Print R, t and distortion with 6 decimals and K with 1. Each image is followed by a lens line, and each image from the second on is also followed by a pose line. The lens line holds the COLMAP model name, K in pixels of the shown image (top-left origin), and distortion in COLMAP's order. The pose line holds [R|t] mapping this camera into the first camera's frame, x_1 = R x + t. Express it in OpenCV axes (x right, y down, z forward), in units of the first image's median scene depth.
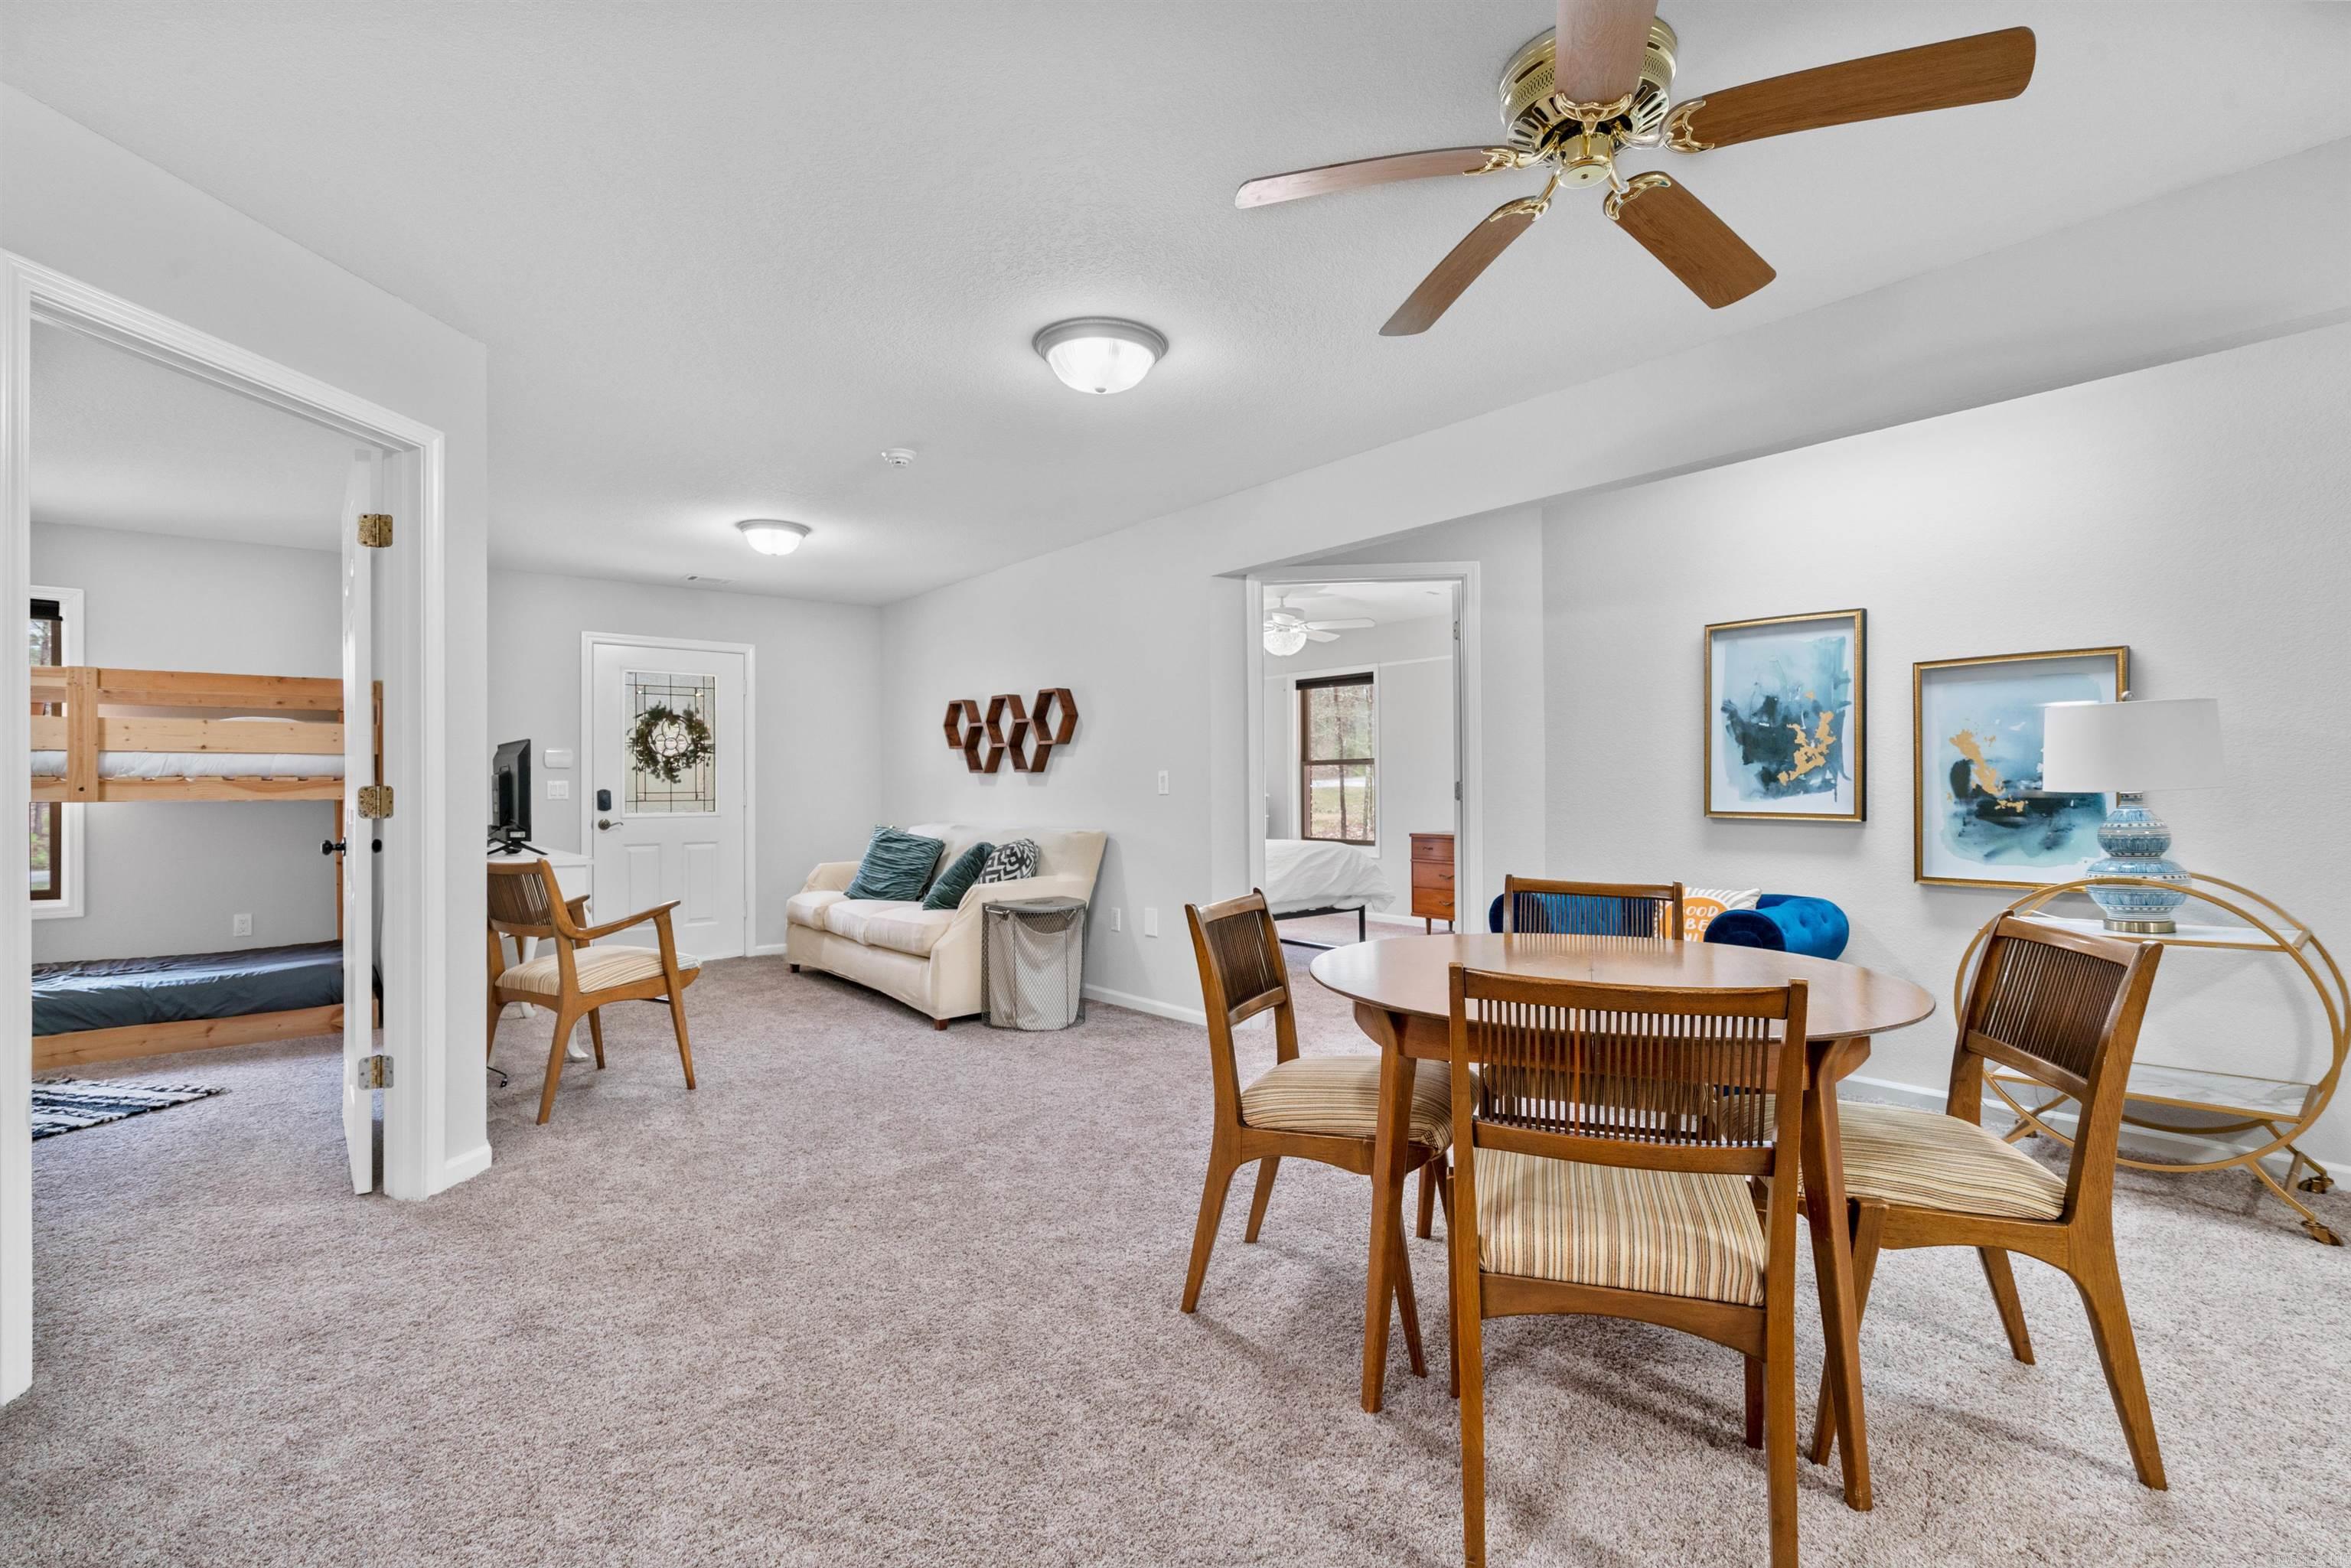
lens RADIAL K [[1083.8, 0, 1179.1], [0, 1083.8, 779.3], [0, 0, 1]] dist [0.001502, 0.000981]
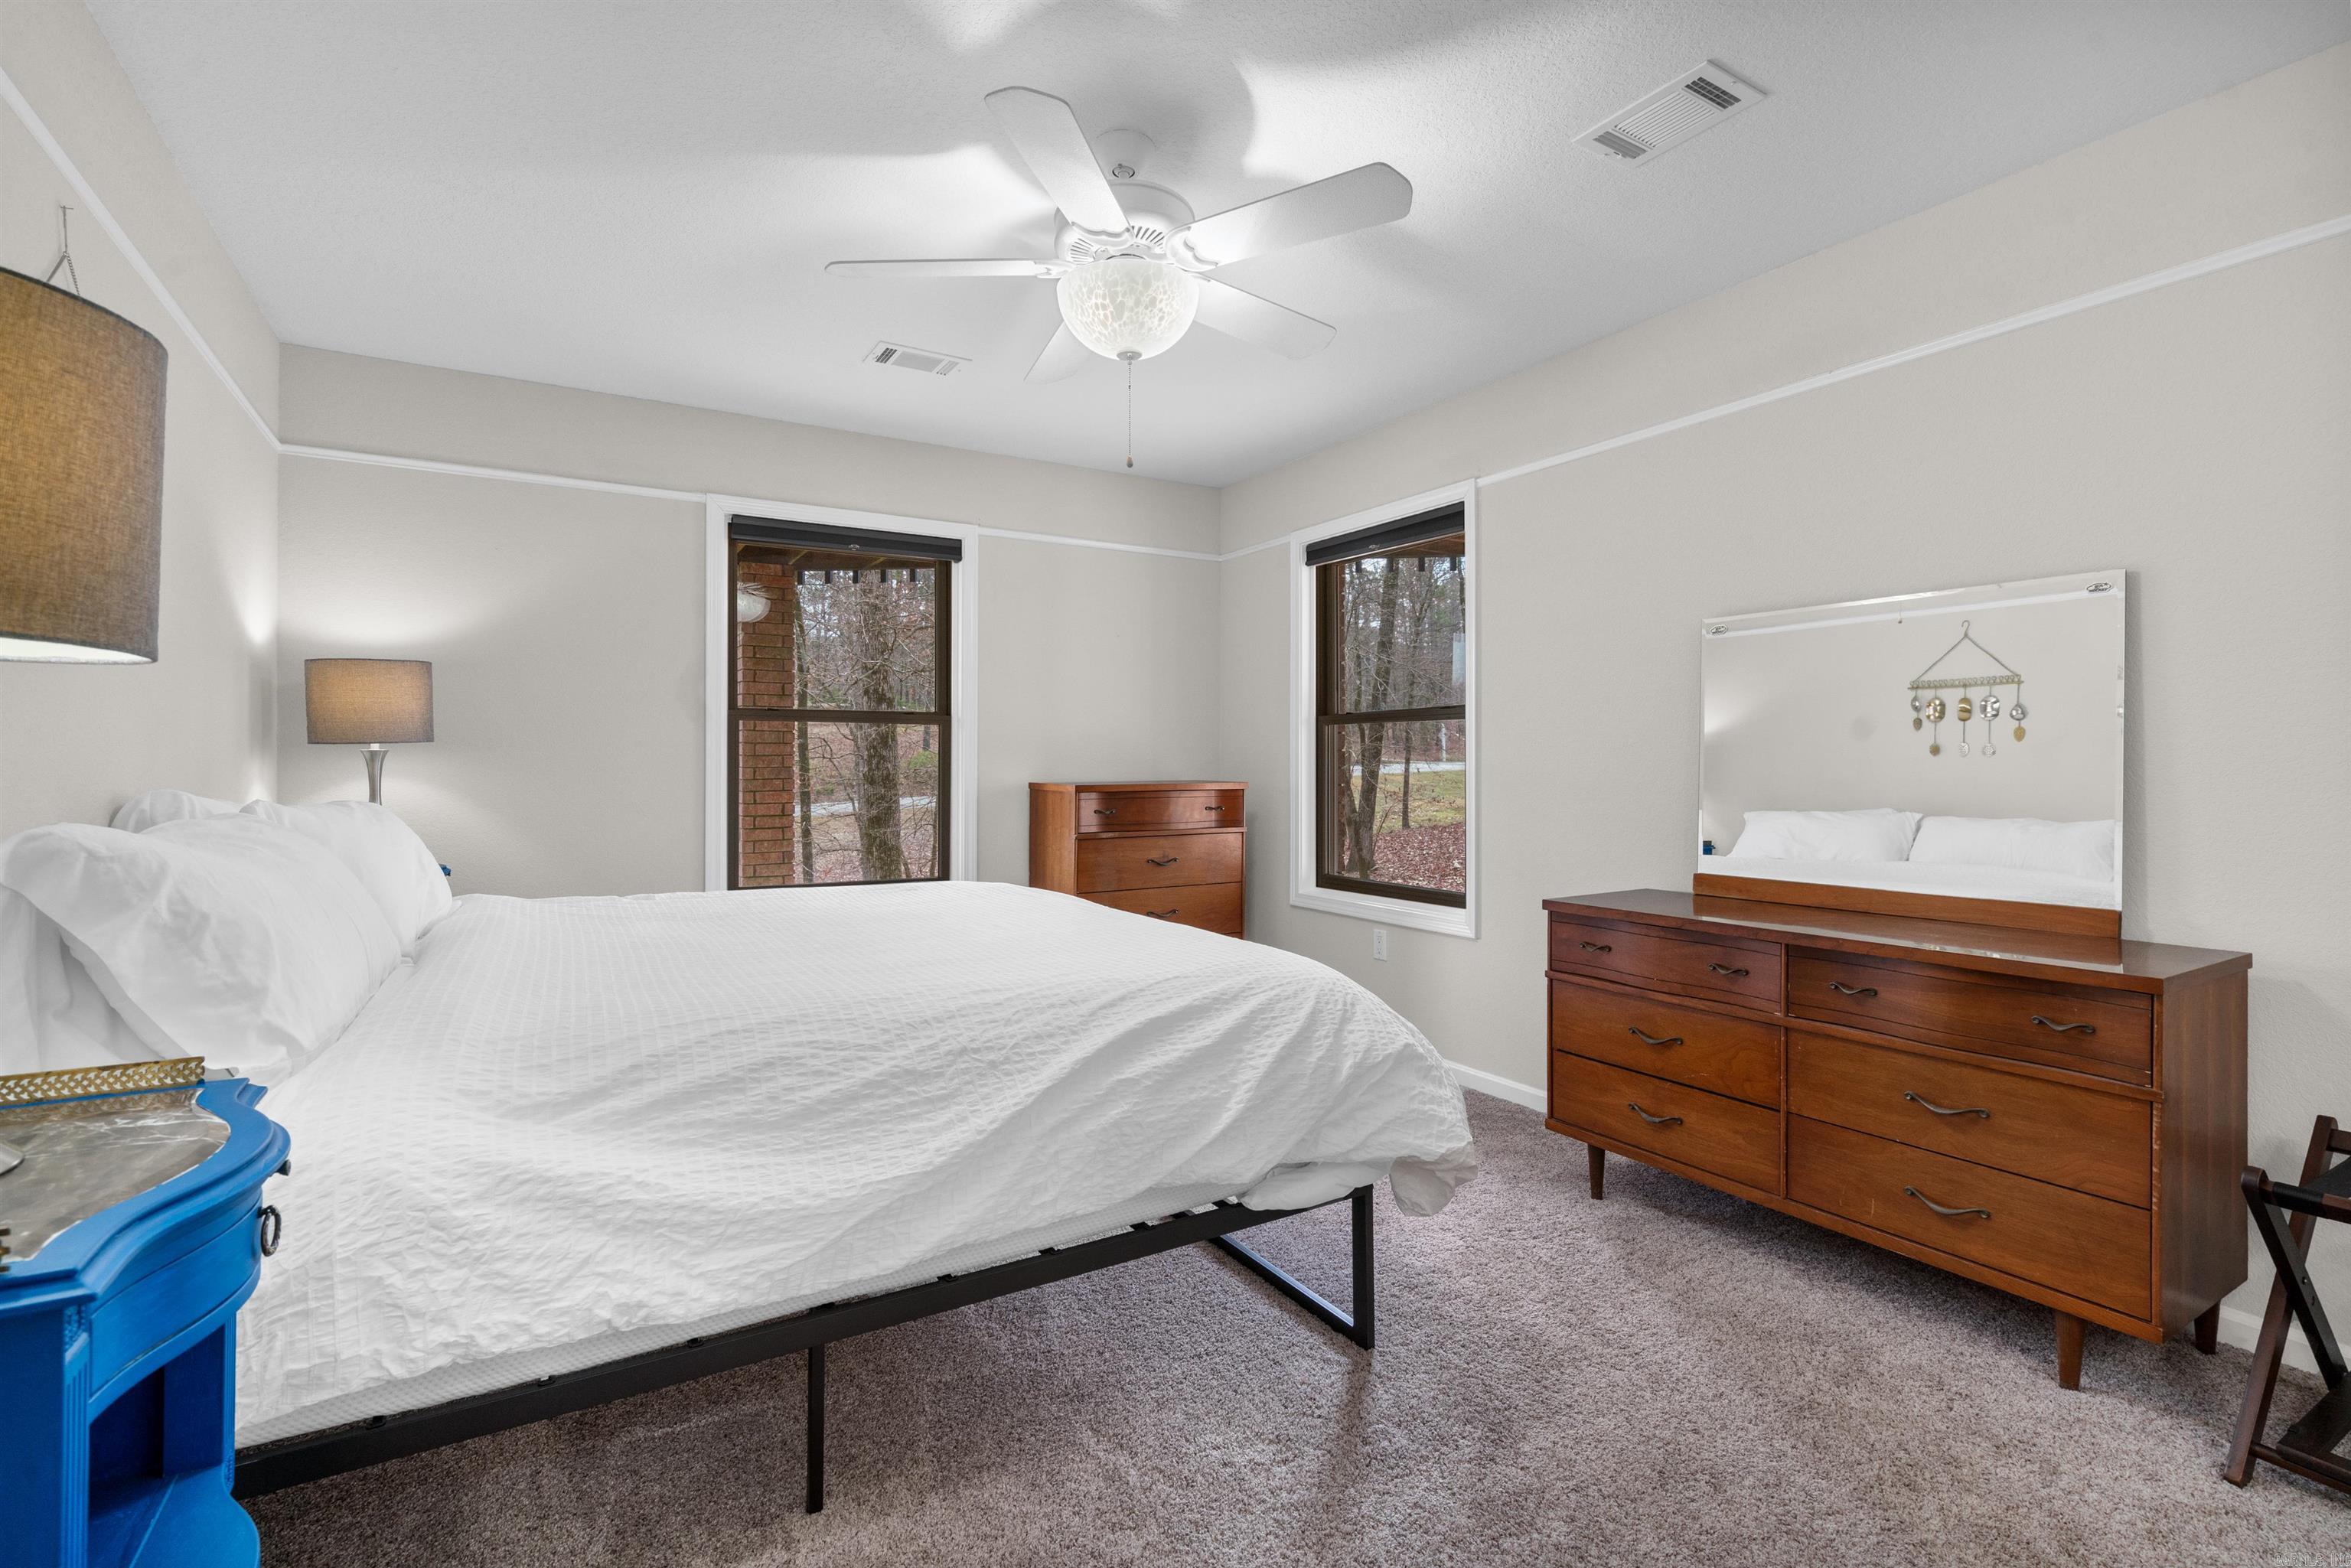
lens RADIAL K [[1062.6, 0, 1176.7], [0, 1062.6, 774.8], [0, 0, 1]] dist [0.001506, 0.000721]
pose [[0.990527, 0.003864, -0.137261, 0.140267], [-0.002375, 0.999937, 0.011007, 0.005701], [0.137295, -0.010577, 0.990474, 0.635796]]
